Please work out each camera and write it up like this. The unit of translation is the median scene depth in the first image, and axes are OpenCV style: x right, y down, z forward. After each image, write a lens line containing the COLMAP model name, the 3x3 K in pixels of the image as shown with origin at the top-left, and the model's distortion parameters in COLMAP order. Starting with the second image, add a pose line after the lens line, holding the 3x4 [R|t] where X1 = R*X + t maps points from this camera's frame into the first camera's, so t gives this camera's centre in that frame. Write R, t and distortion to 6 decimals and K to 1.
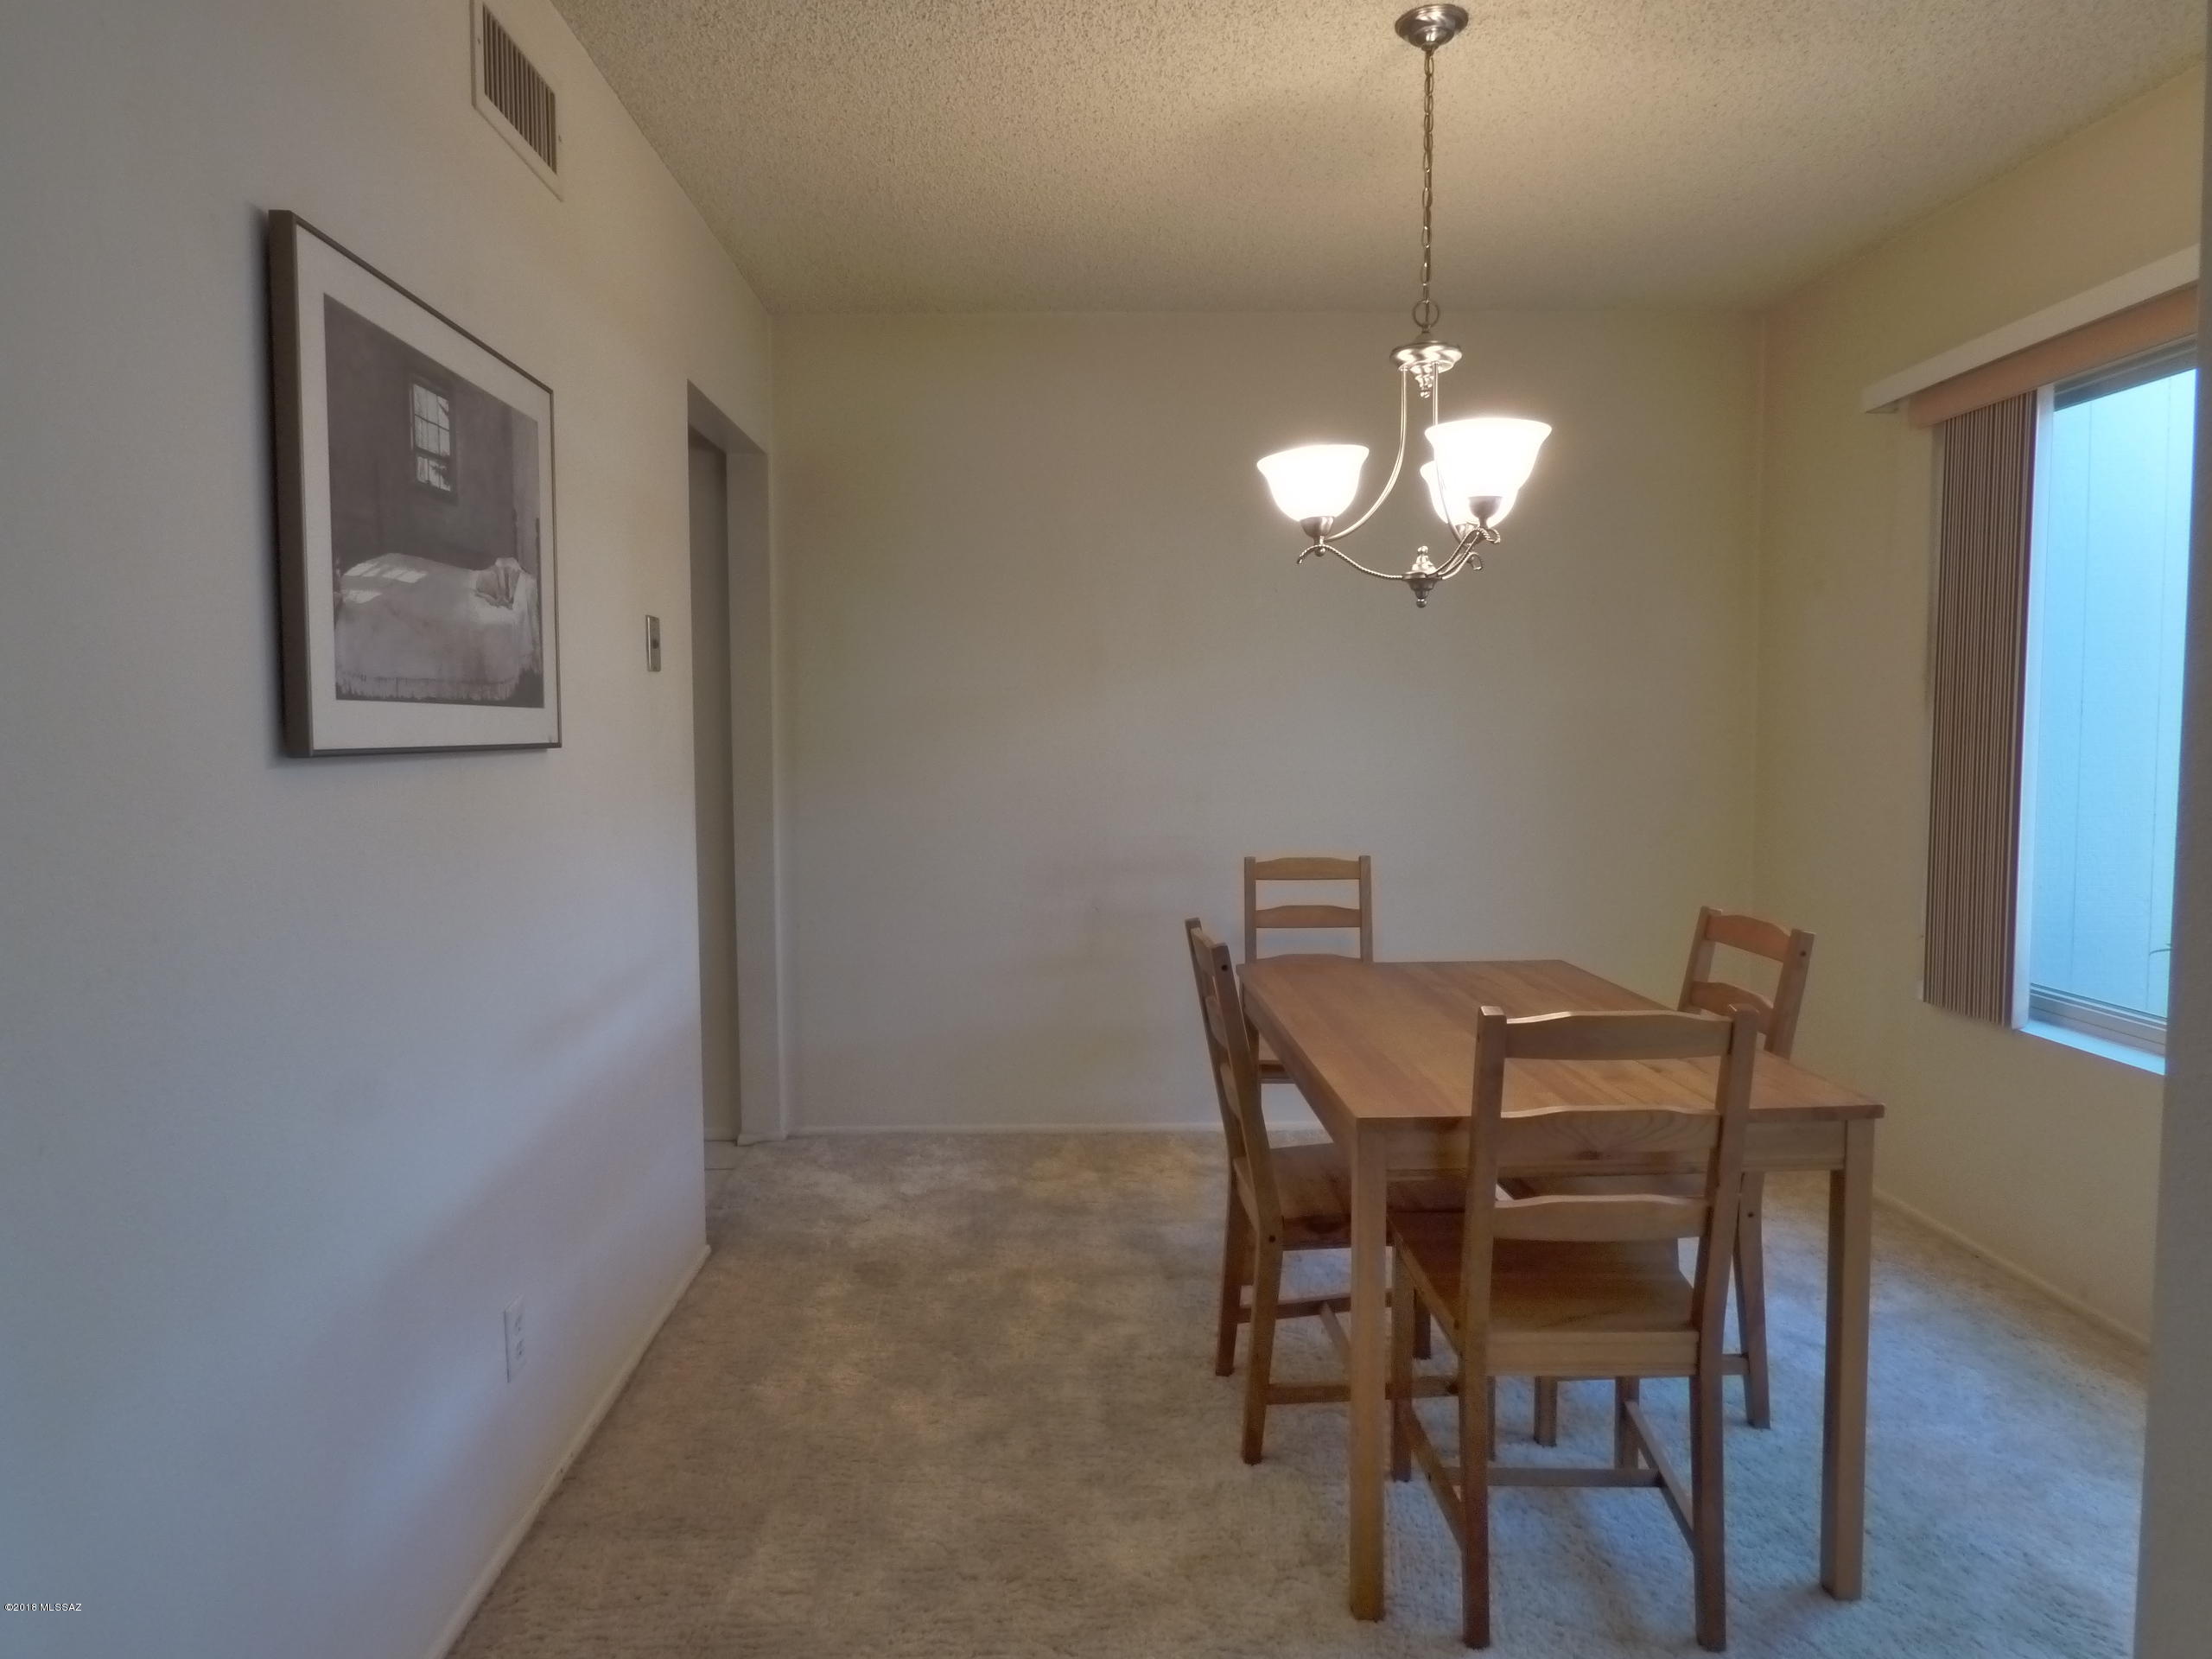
lens RADIAL K [[1347.7, 0, 1091.1], [0, 1347.7, 821.2], [0, 0, 1]] dist [-0.010705, 0.007875]
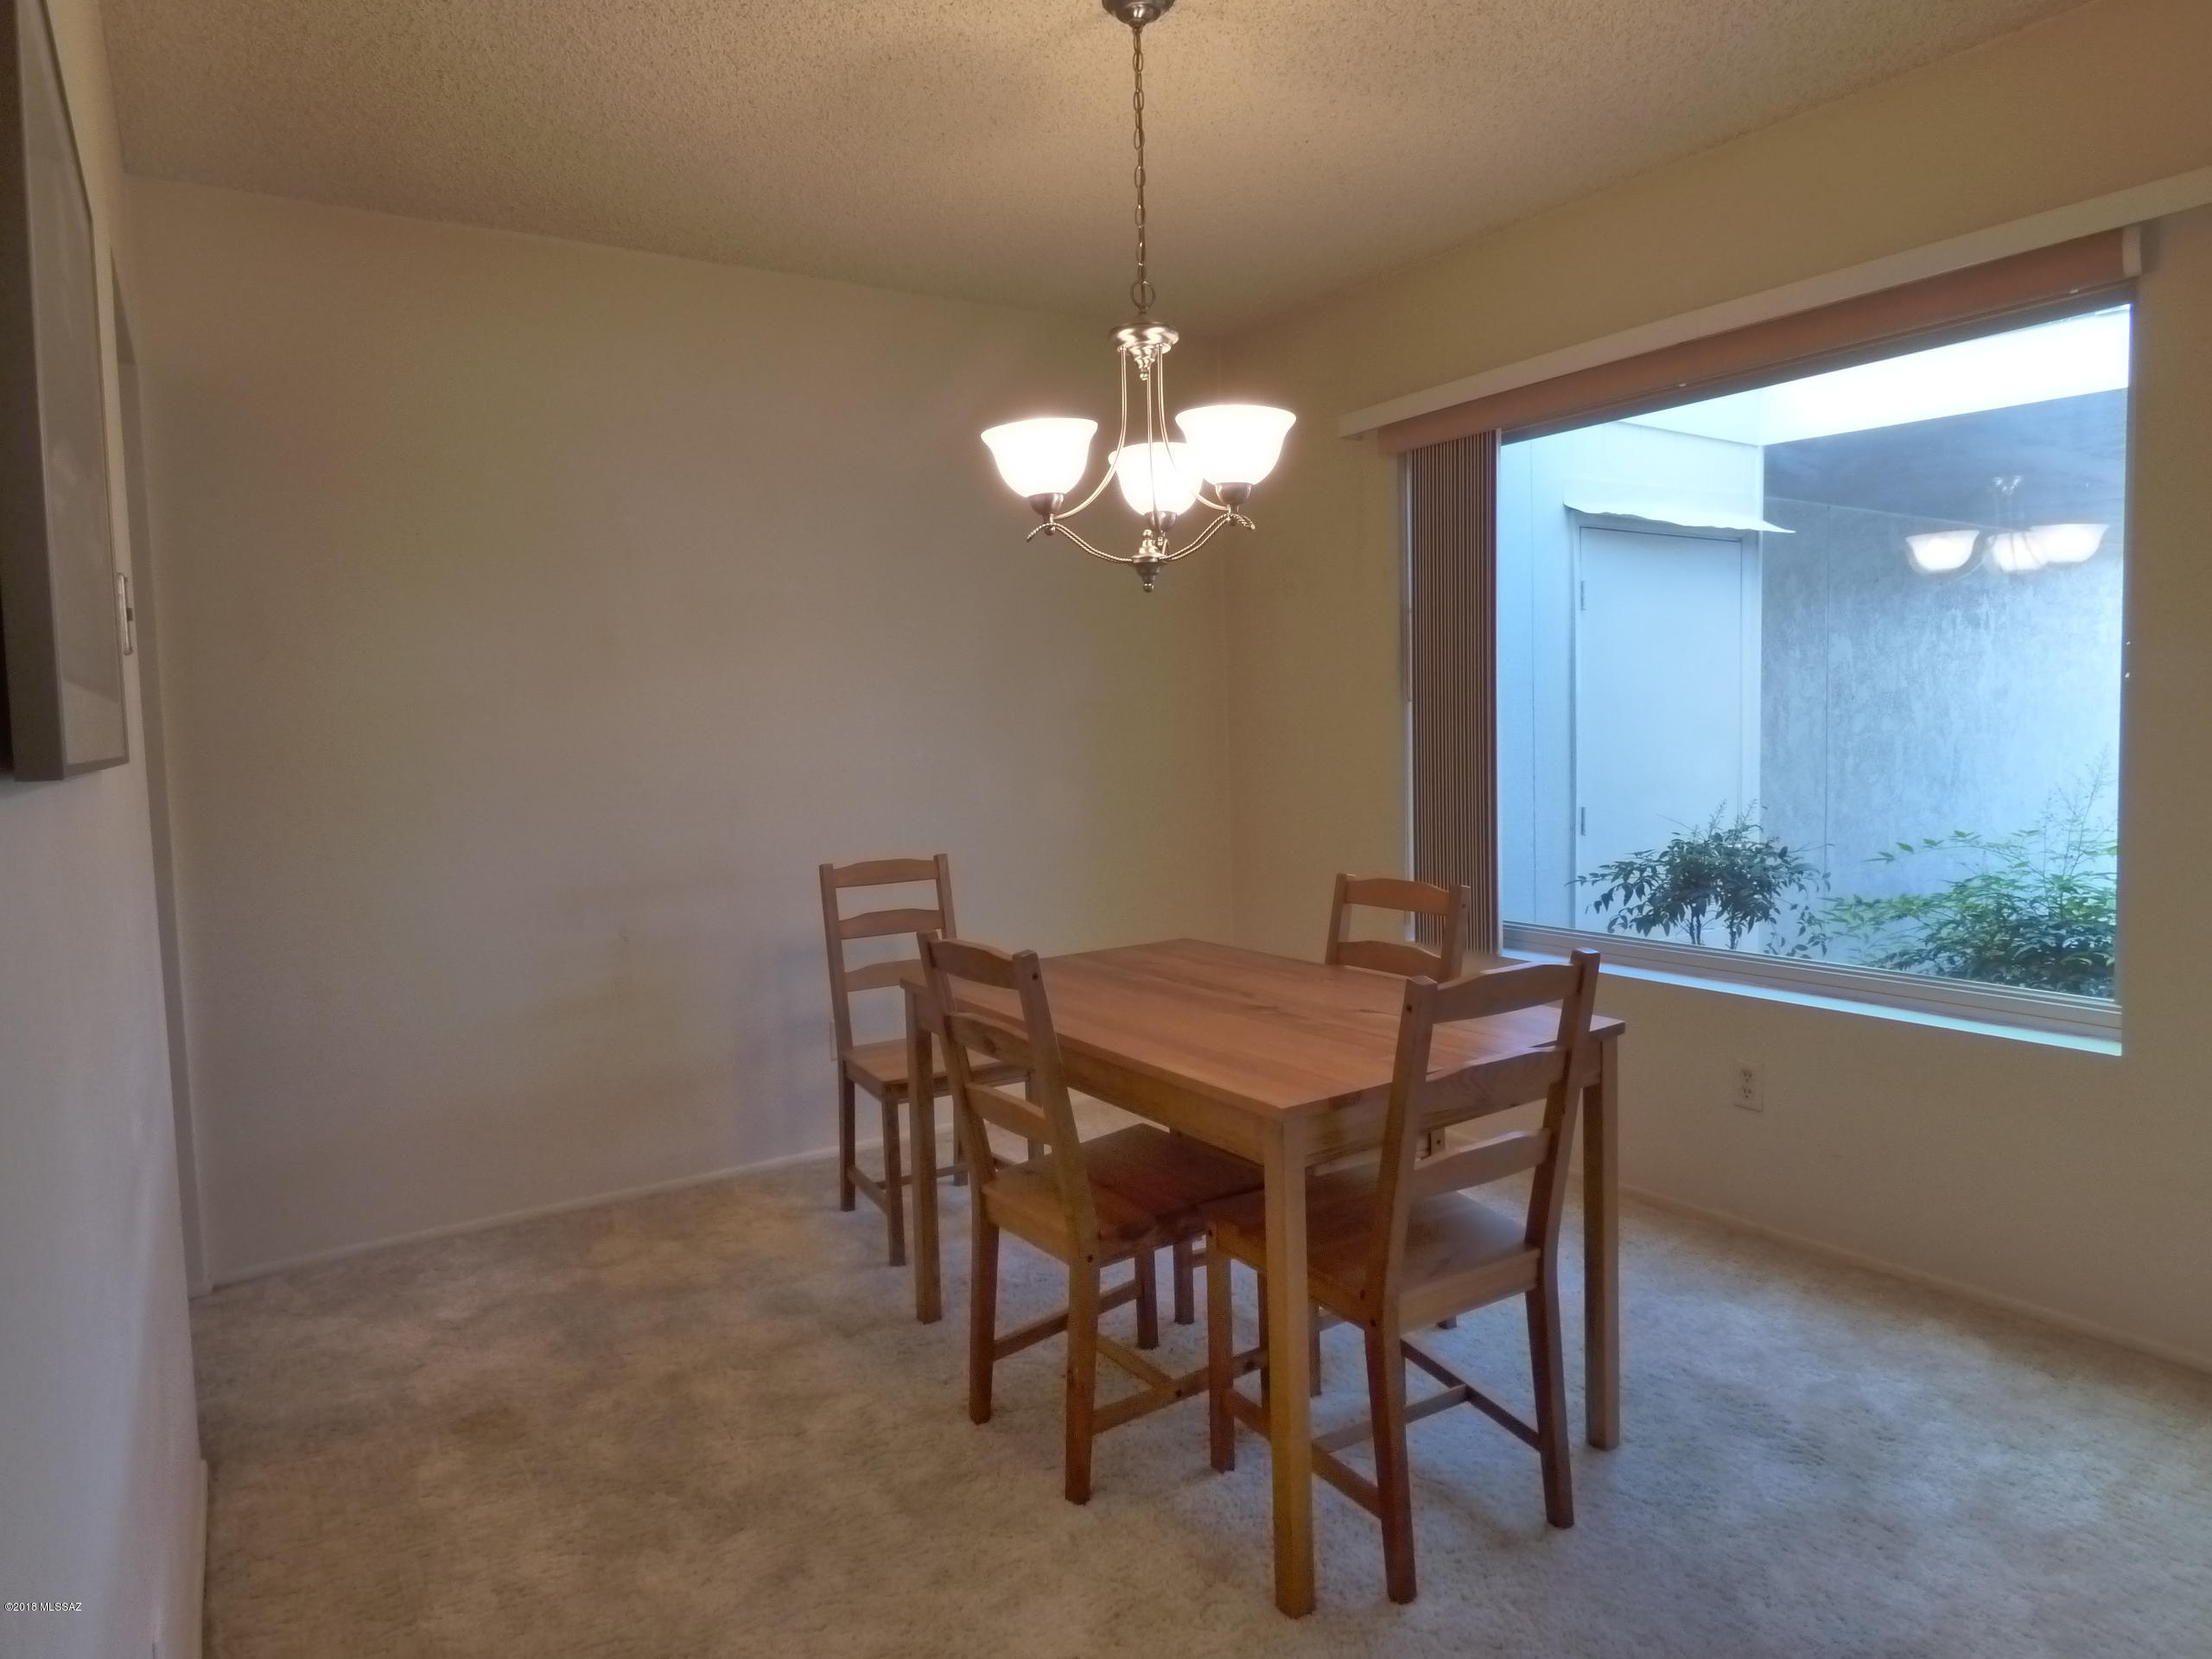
lens RADIAL K [[1347.7, 0, 1108.4], [0, 1347.7, 823.0], [0, 0, 1]] dist [-0.010705, 0.007875]
pose [[0.847486, -0.059322, 0.527492, -0.283086], [0.059802, 0.998079, 0.016166, -0.006767], [-0.527438, 0.017845, 0.849406, 0.161841]]
